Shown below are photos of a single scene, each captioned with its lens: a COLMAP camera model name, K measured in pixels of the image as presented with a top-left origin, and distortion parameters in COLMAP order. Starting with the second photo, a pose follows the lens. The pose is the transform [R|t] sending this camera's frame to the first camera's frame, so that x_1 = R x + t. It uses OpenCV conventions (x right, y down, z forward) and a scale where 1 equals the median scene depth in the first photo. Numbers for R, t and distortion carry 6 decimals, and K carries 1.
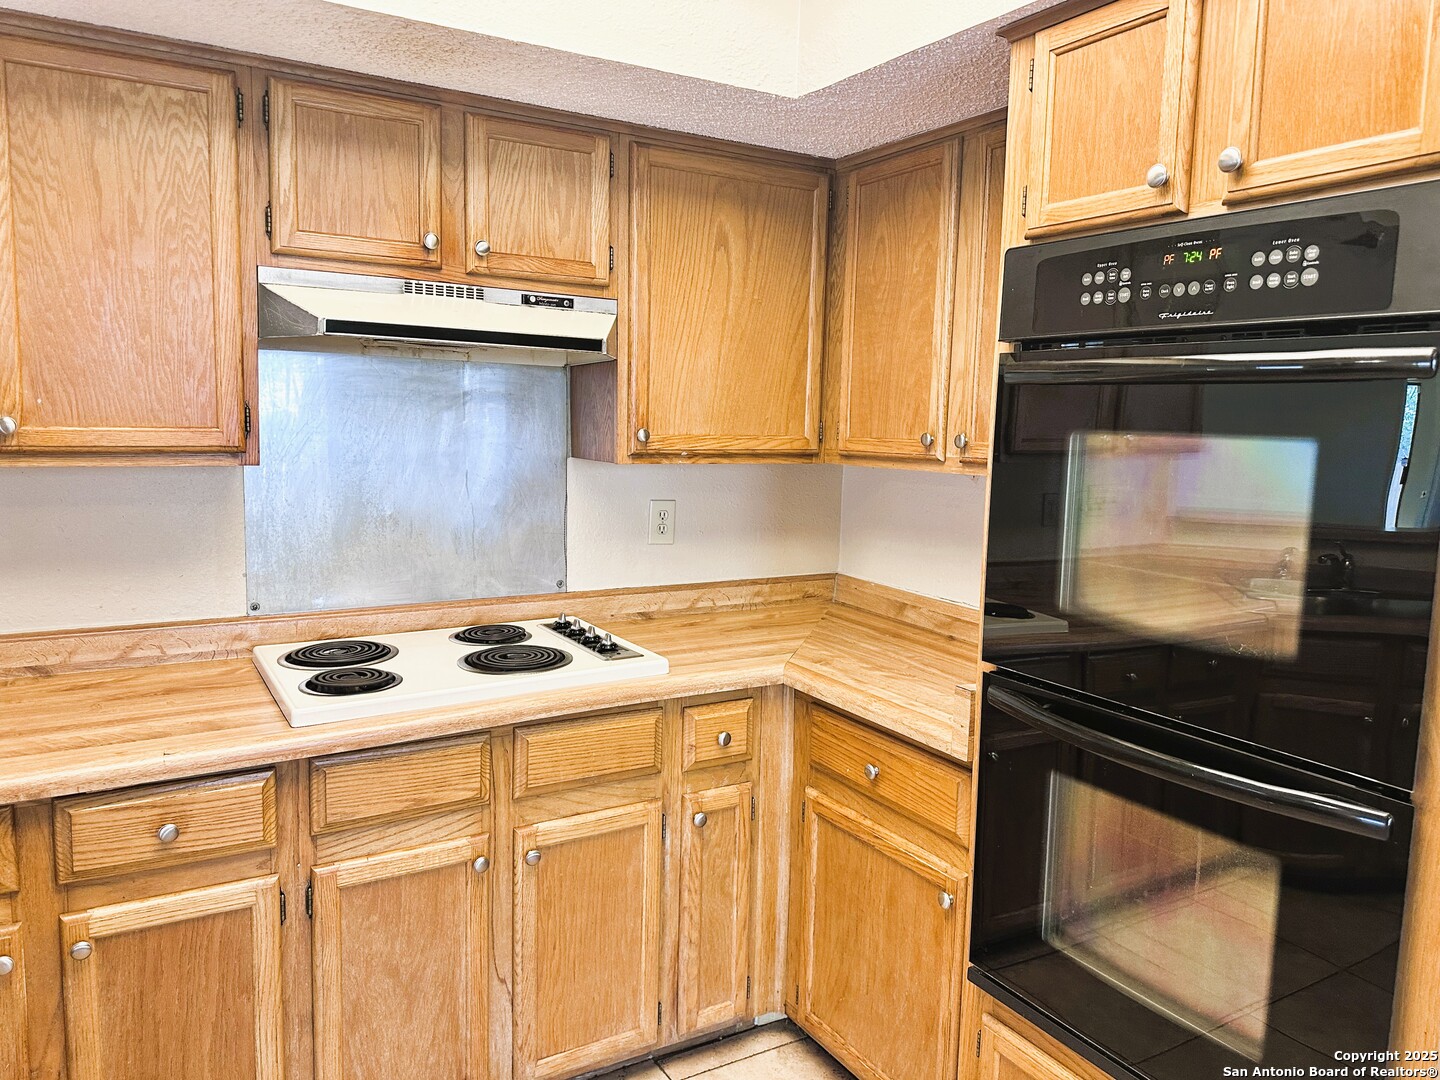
lens RADIAL K [[1010.0, 0, 721.8], [0, 1010.0, 548.7], [0, 0, 1]] dist [0.067324, -0.122429]
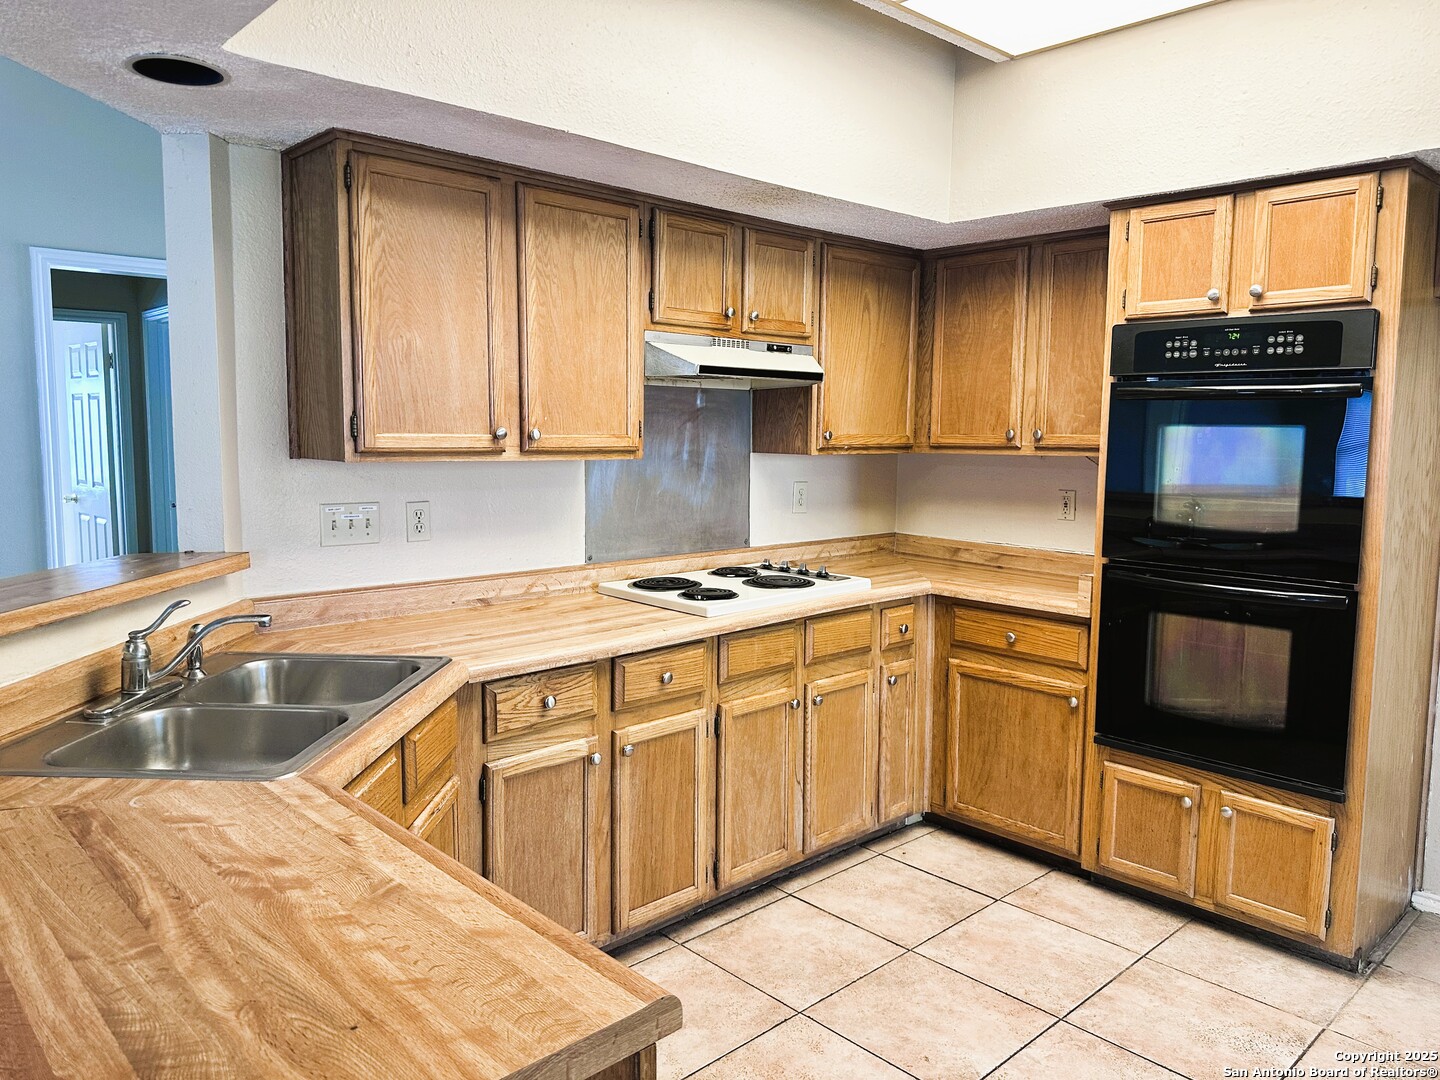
lens RADIAL K [[1009.6, 0, 711.0], [0, 1009.6, 551.8], [0, 0, 1]] dist [0.082429, -0.126604]
pose [[0.979463, -0.041098, 0.197390, -0.636170], [0.042007, 0.999117, -0.000418, 0.062410], [-0.197198, 0.008701, 0.980325, -0.506758]]
